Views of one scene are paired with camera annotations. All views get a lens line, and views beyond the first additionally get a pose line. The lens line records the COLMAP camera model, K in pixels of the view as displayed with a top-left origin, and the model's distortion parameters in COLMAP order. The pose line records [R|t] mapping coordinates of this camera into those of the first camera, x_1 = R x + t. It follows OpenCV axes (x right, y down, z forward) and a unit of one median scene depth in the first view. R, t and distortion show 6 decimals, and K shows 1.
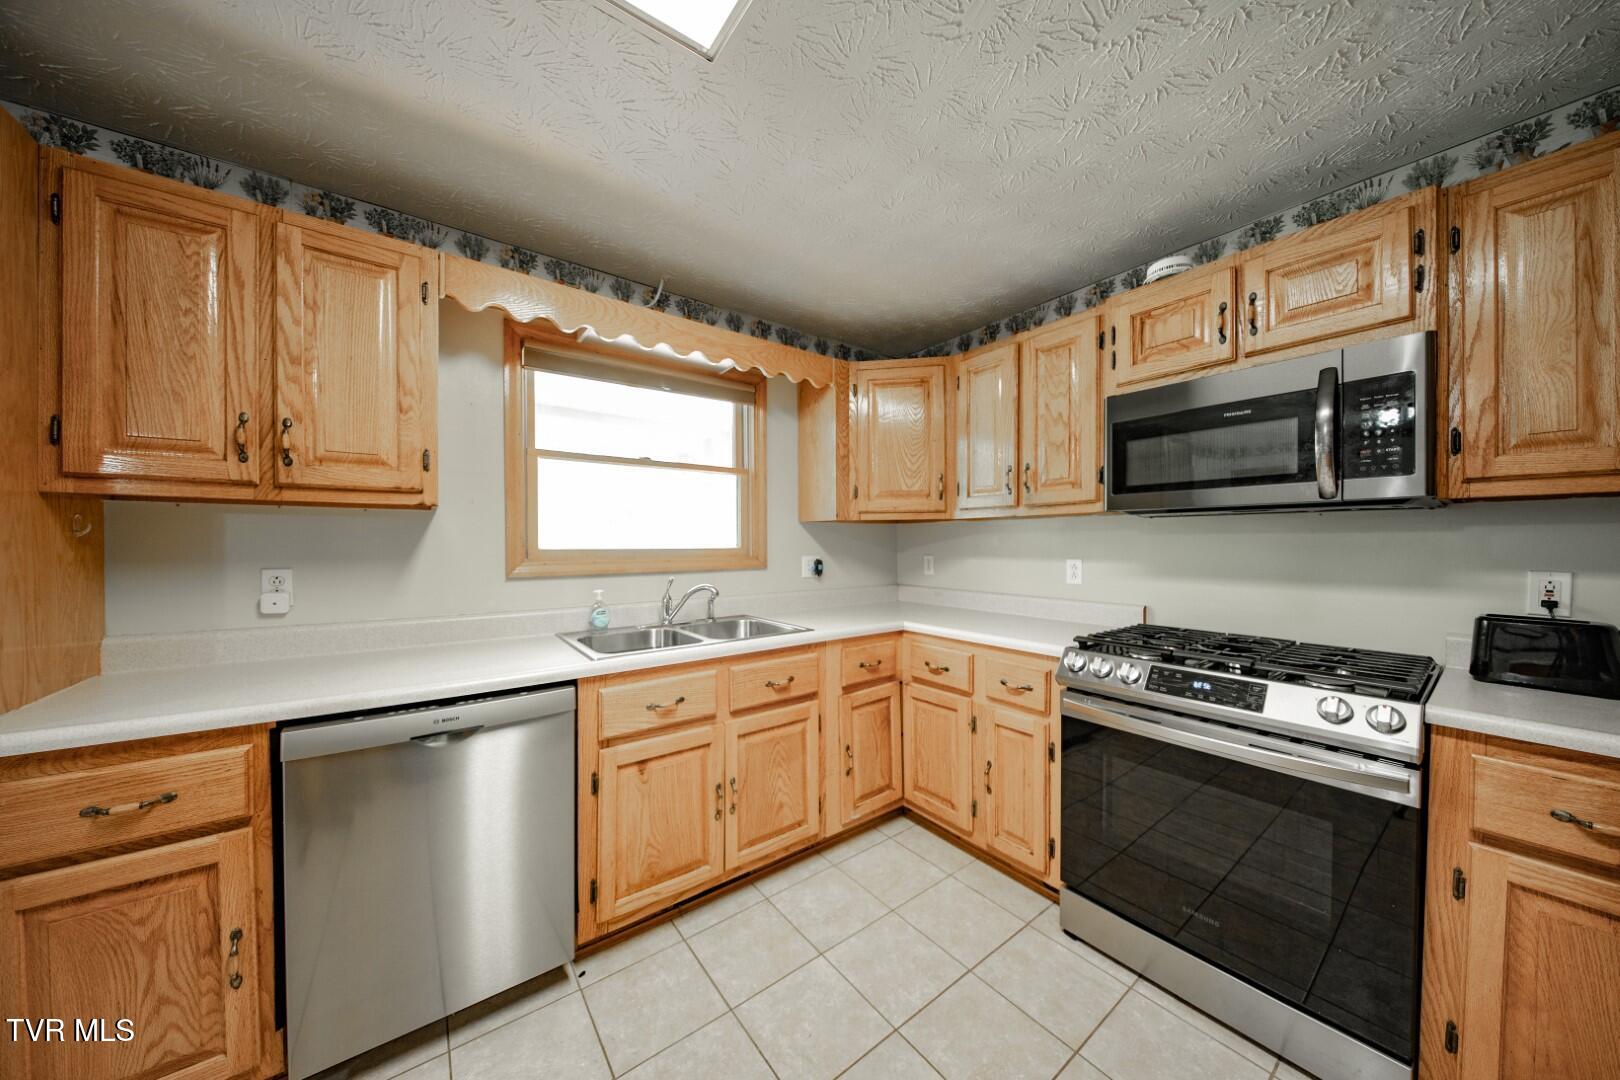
lens RADIAL K [[522.9, 0, 808.5], [0, 522.9, 546.3], [0, 0, 1]] dist [0.000001, -0.000015]
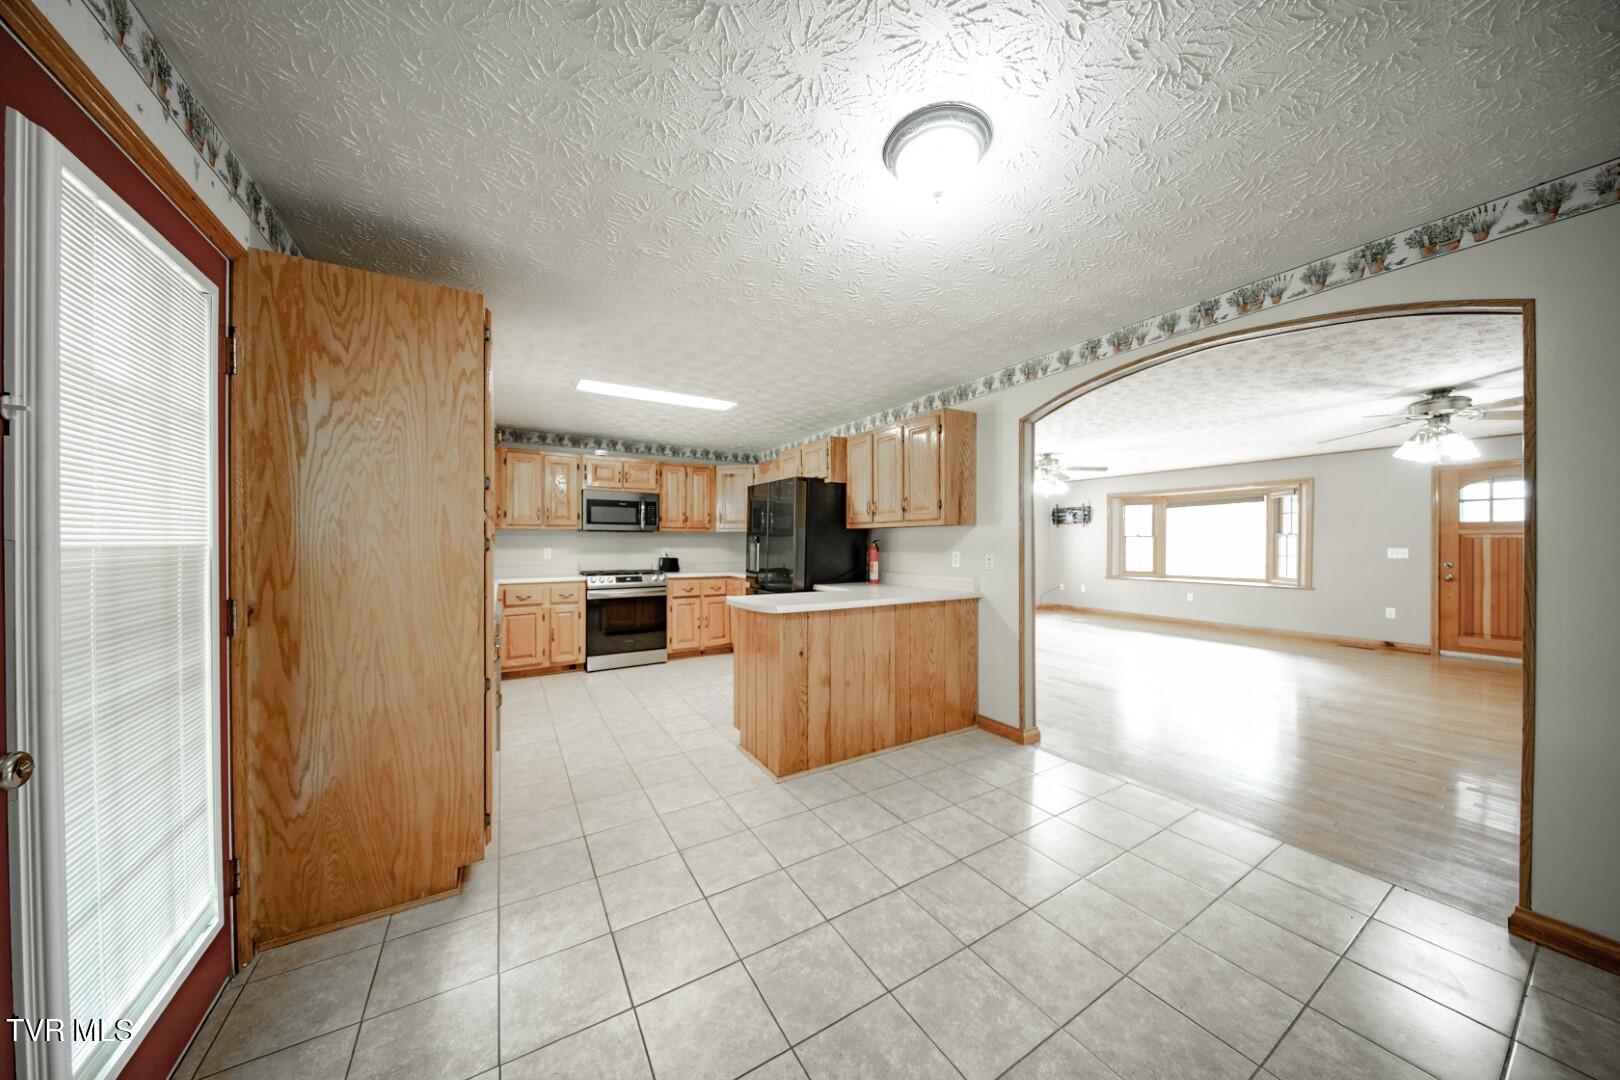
lens RADIAL K [[522.9, 0, 813.3], [0, 522.9, 543.7], [0, 0, 1]] dist [0.000001, -0.000015]
pose [[0.086156, -0.002039, 0.996280, -2.350742], [0.005406, 0.999984, 0.001579, 0.010546], [-0.996267, 0.005250, 0.086166, -0.519664]]
